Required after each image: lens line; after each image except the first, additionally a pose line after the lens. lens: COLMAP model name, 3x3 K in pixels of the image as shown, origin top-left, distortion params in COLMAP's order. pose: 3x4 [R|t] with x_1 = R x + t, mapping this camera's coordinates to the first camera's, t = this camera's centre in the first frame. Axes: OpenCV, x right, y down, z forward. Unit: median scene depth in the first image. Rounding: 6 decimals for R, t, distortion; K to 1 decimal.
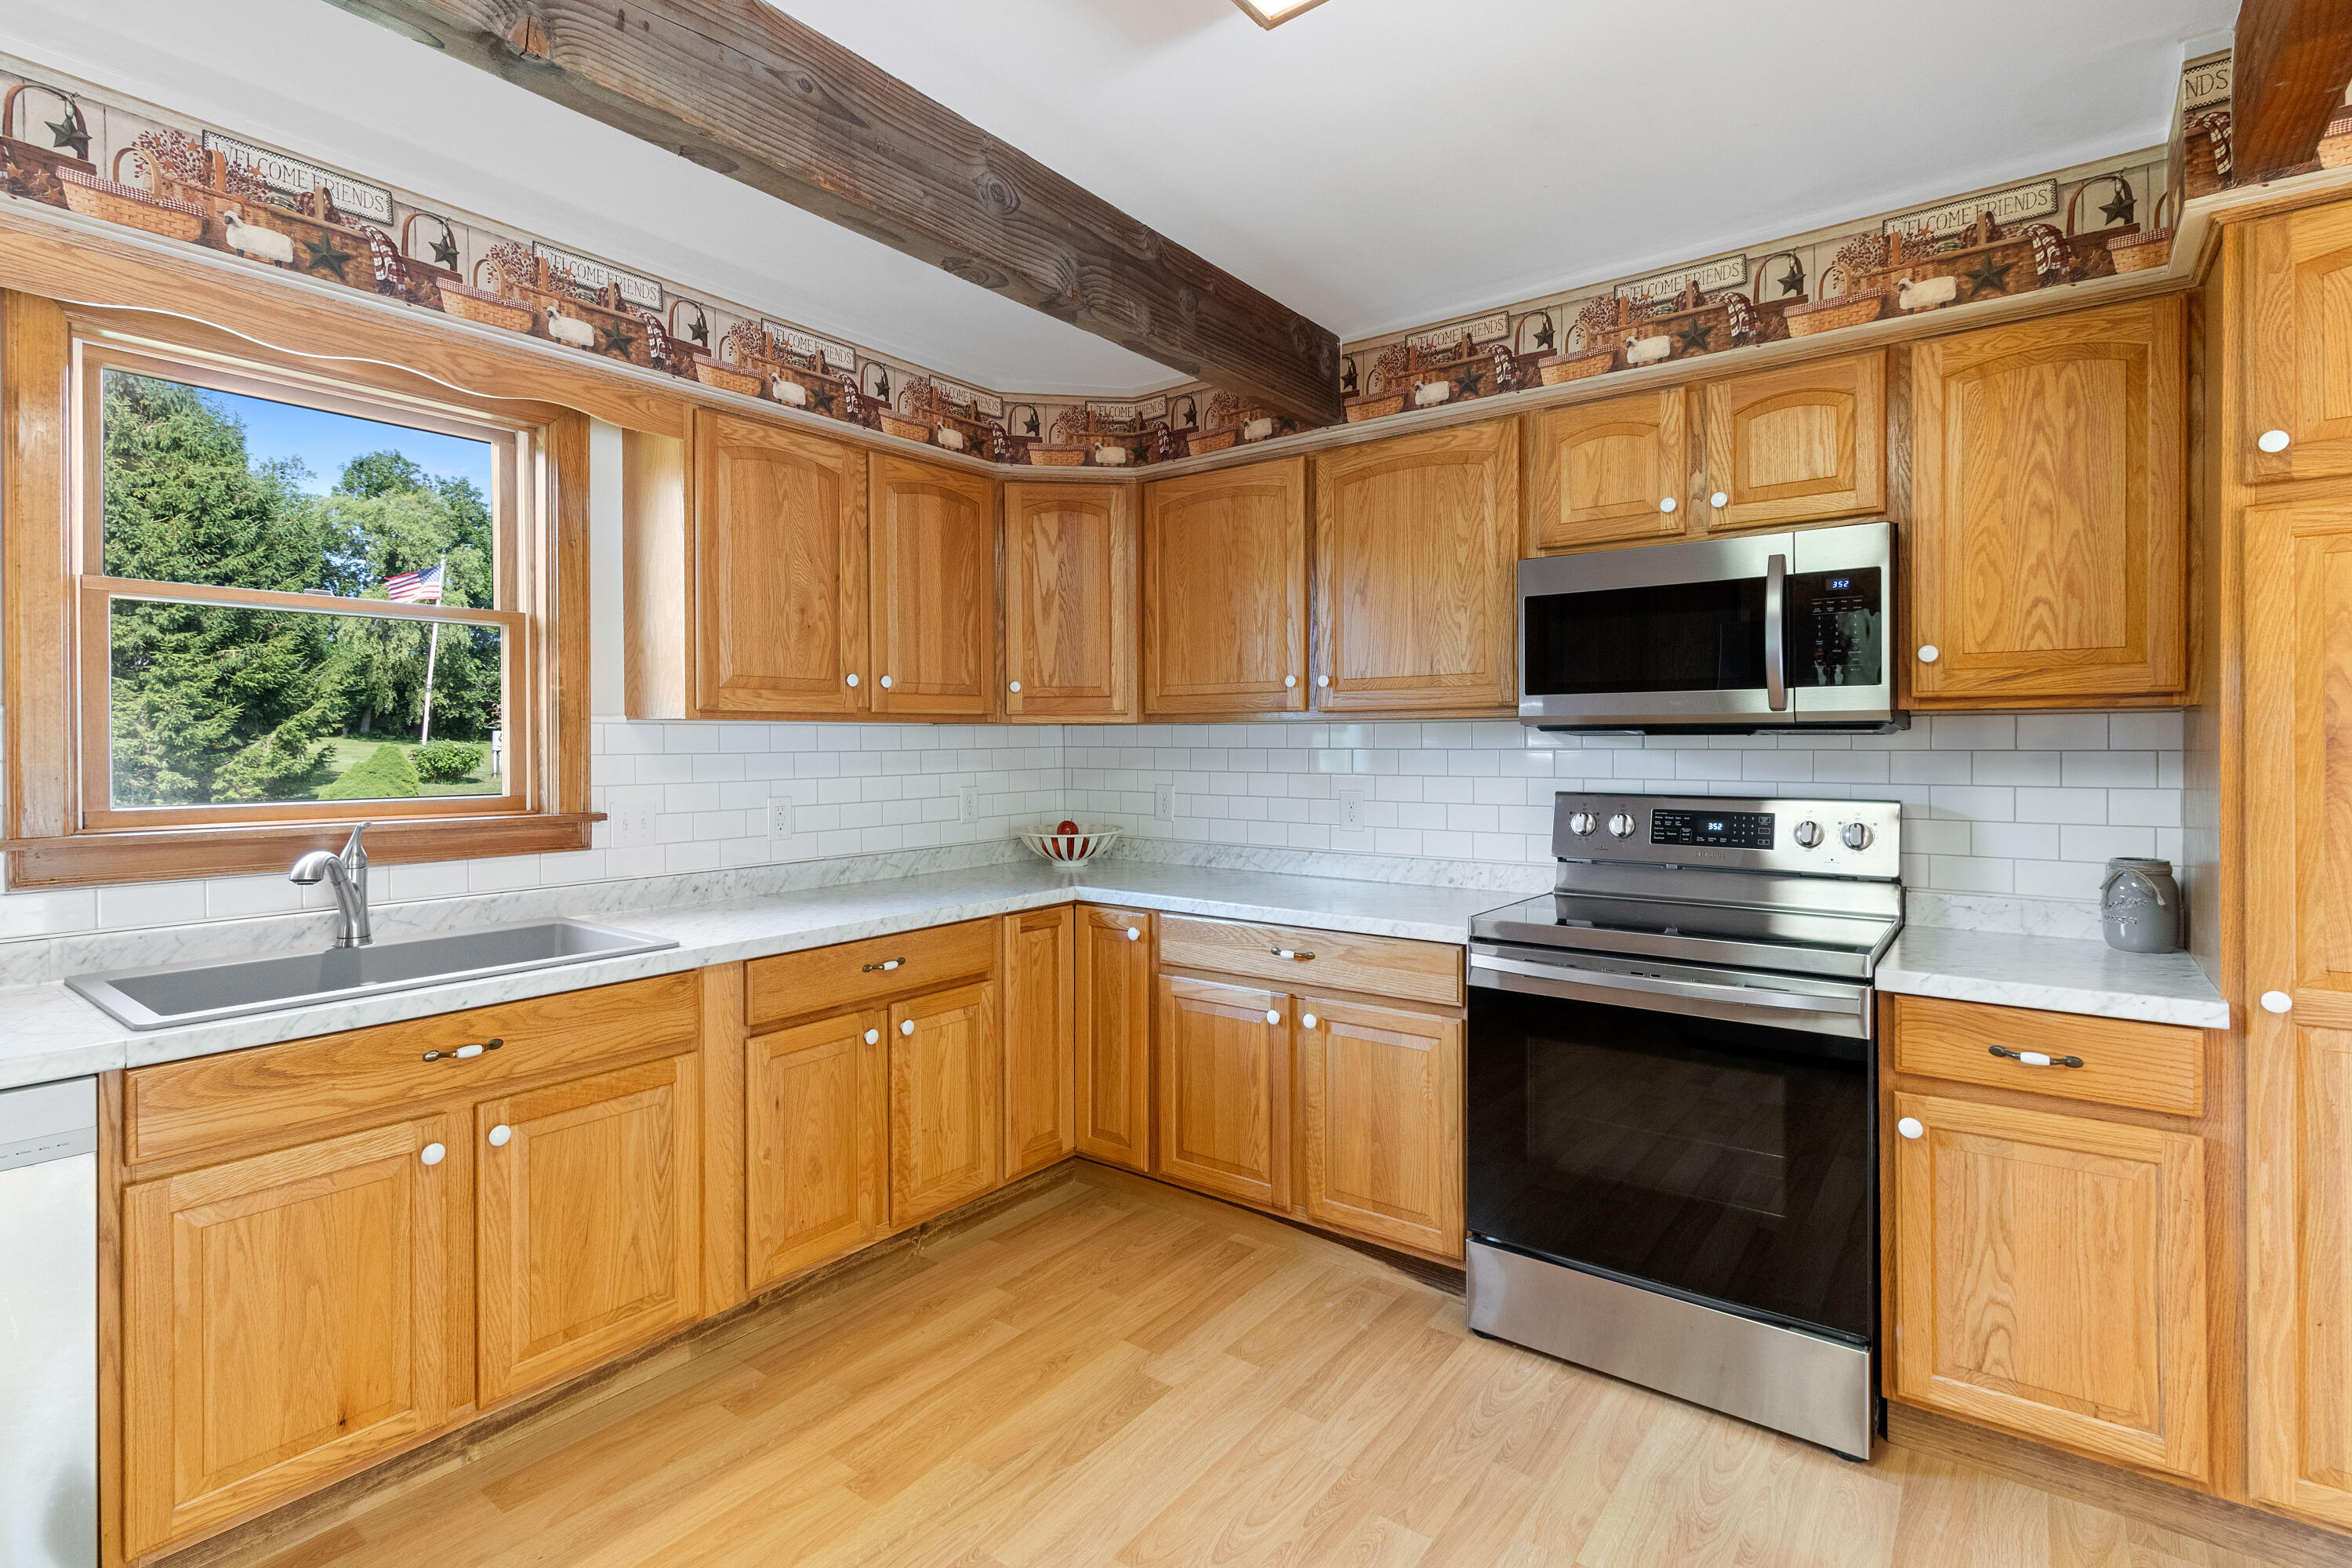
lens RADIAL K [[1113.3, 0, 1176.3], [0, 1113.3, 748.8], [0, 0, 1]] dist [0.002485, 0.000070]
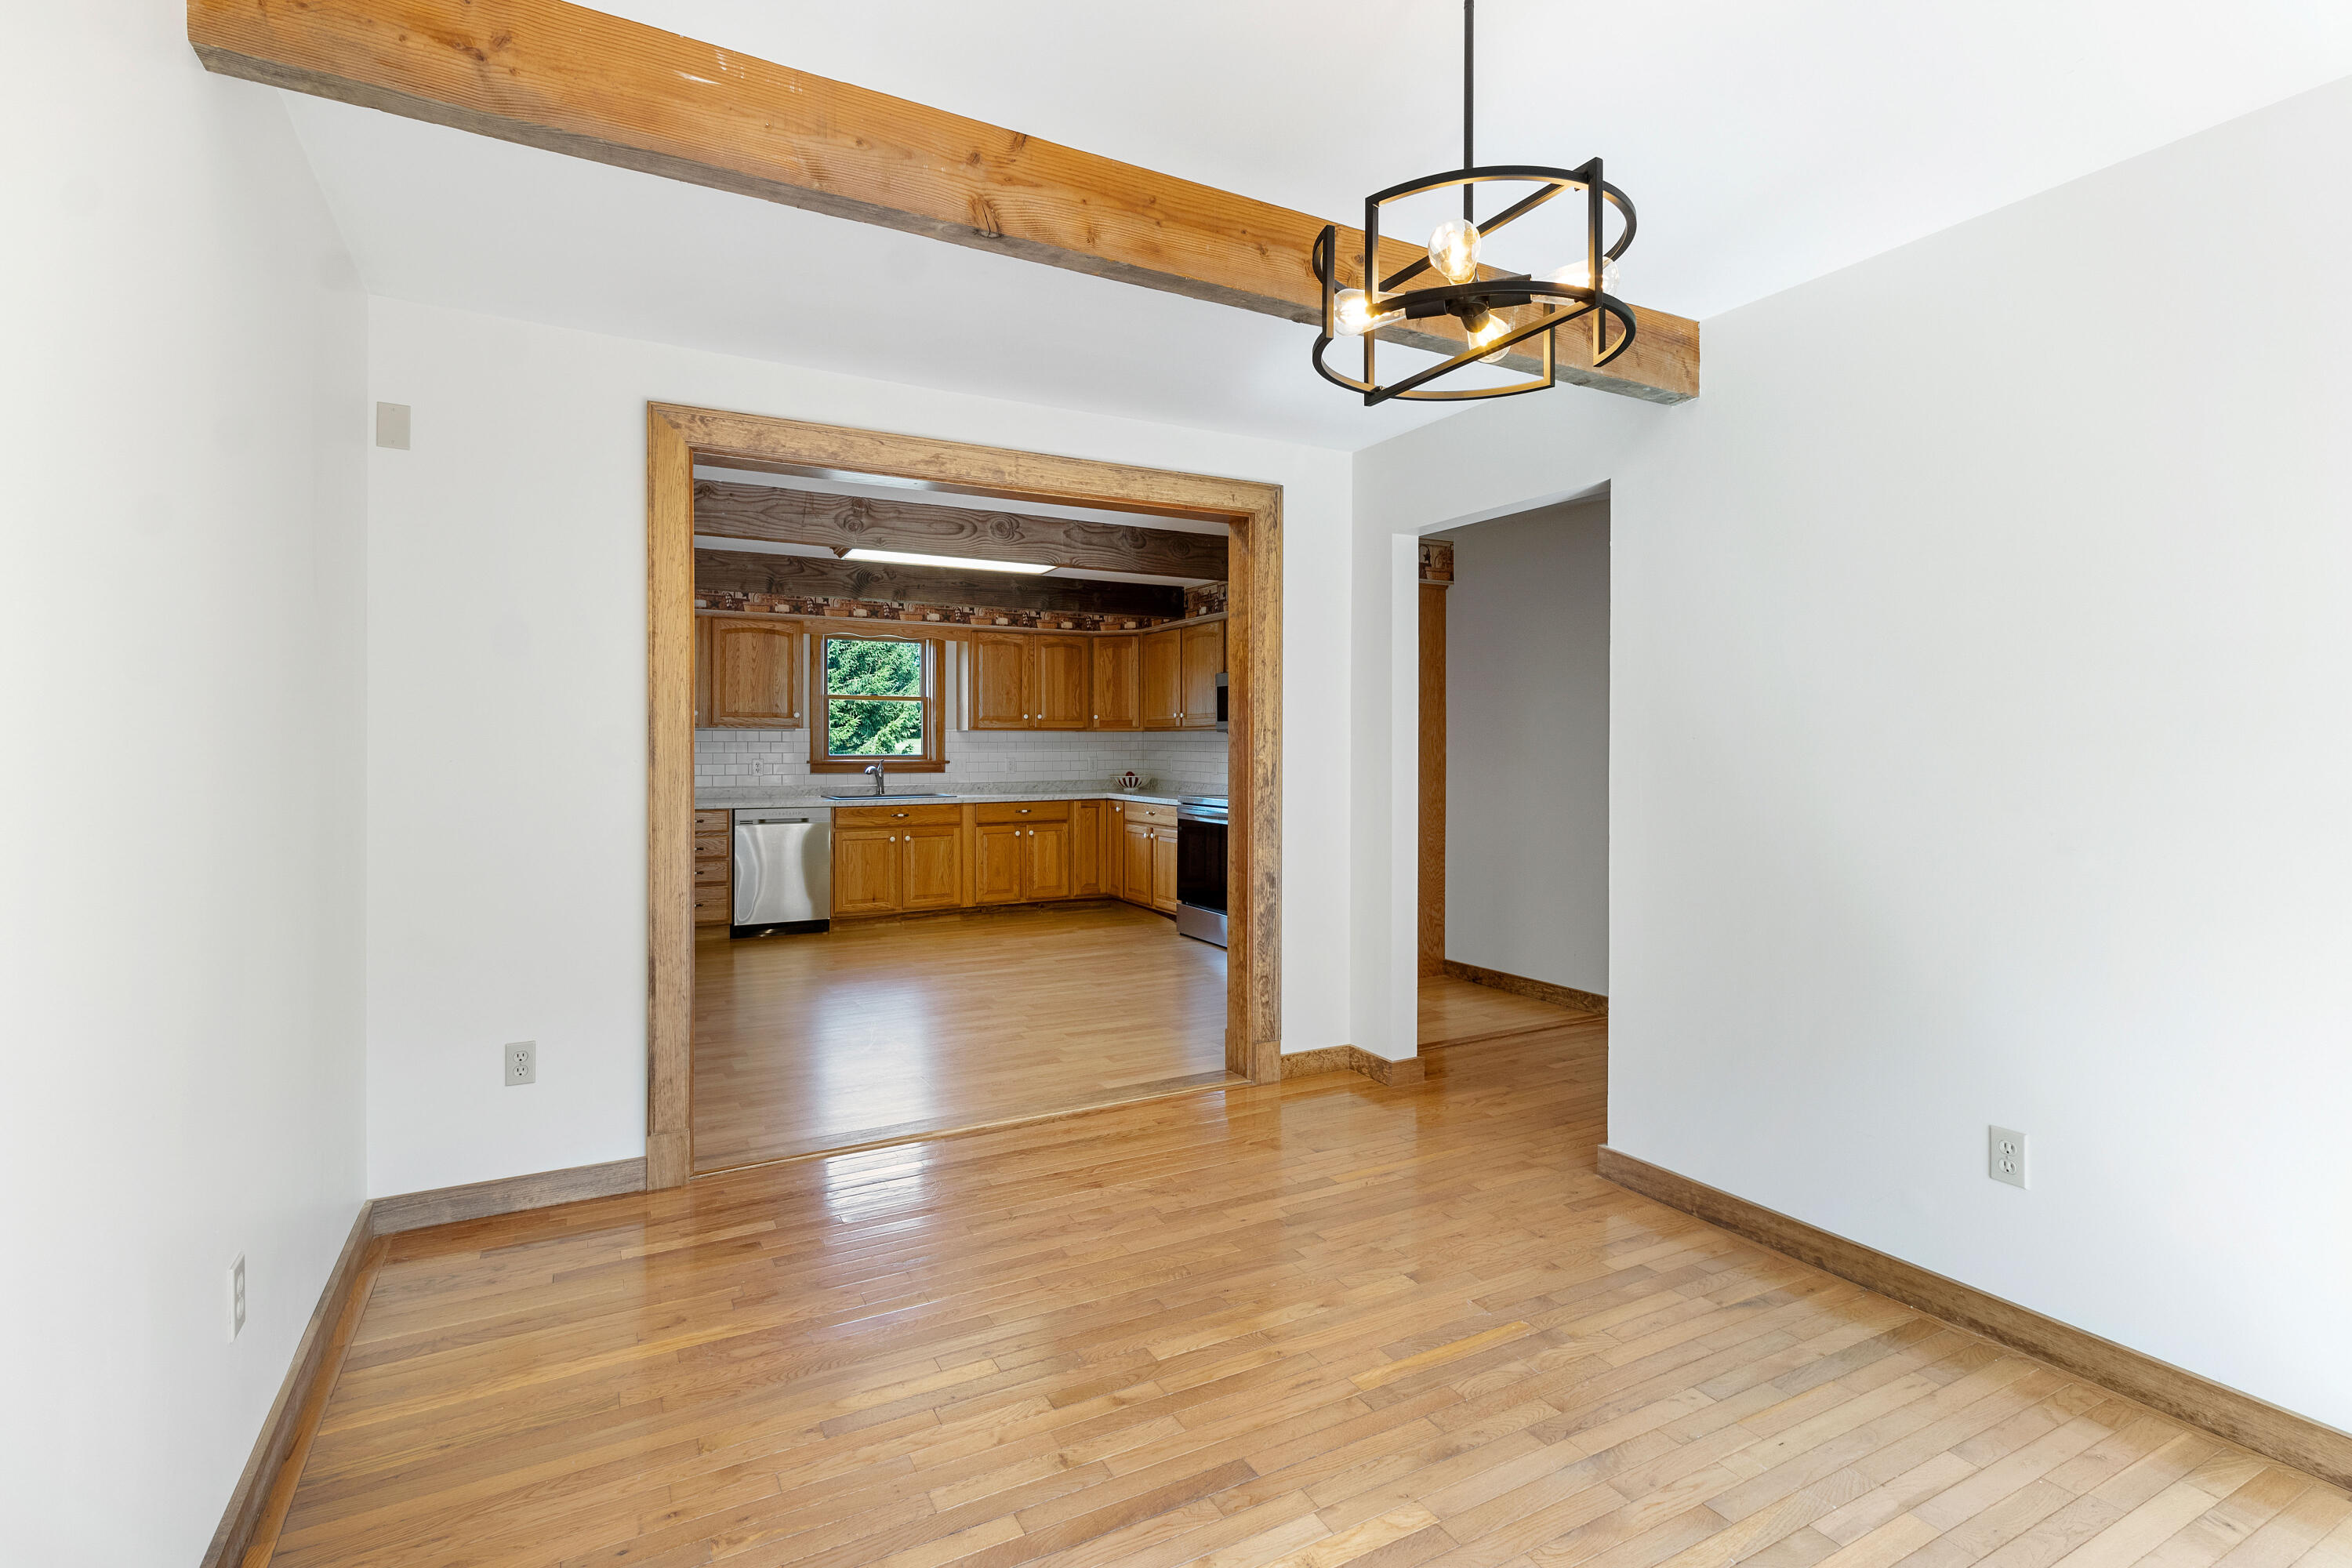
lens RADIAL K [[1132.5, 0, 1186.2], [0, 1132.5, 746.2], [0, 0, 1]] dist [-0.000347, 0.000073]
pose [[0.913854, 0.003057, -0.406032, 1.293982], [-0.005108, 0.999979, -0.003967, 0.024872], [0.406011, 0.005699, 0.913850, -1.522978]]
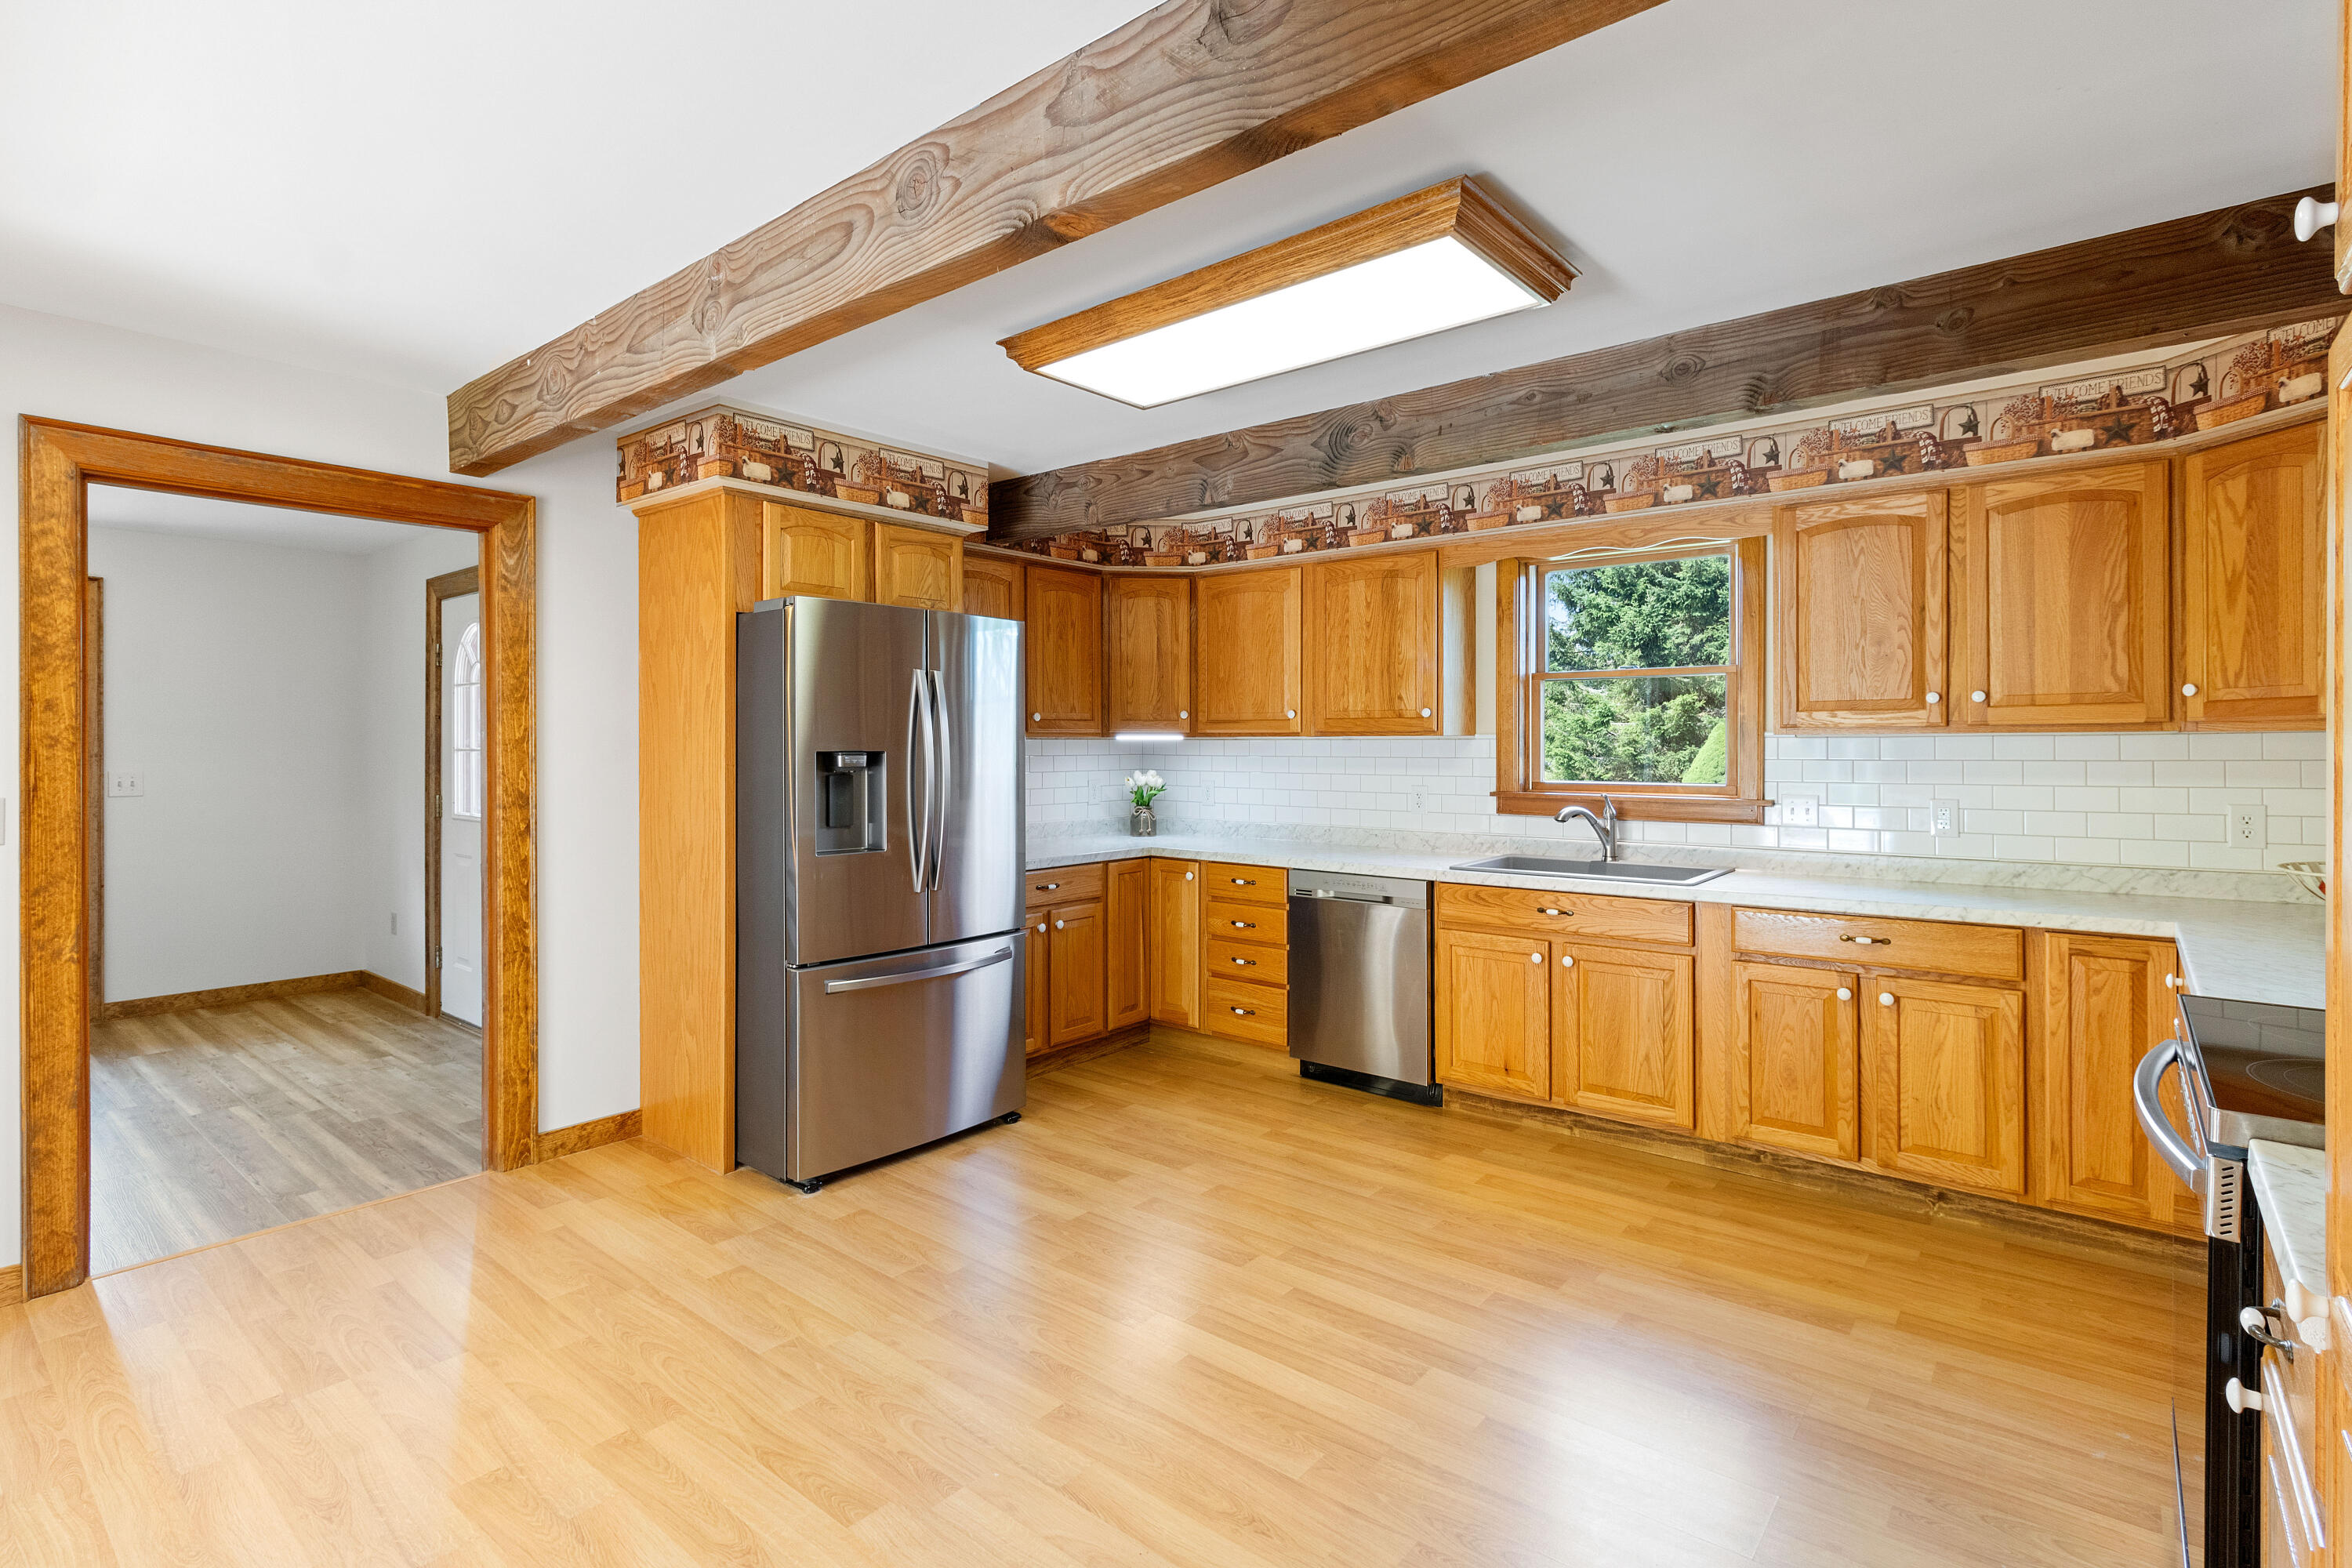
lens RADIAL K [[1115.7, 0, 1178.2], [0, 1115.7, 742.6], [0, 0, 1]] dist [0.002648, 0.001020]
pose [[-0.041536, 0.002626, -0.999134, 0.892024], [-0.001983, 0.999994, 0.002710, -0.017930], [0.999135, 0.002093, -0.041530, 0.289187]]
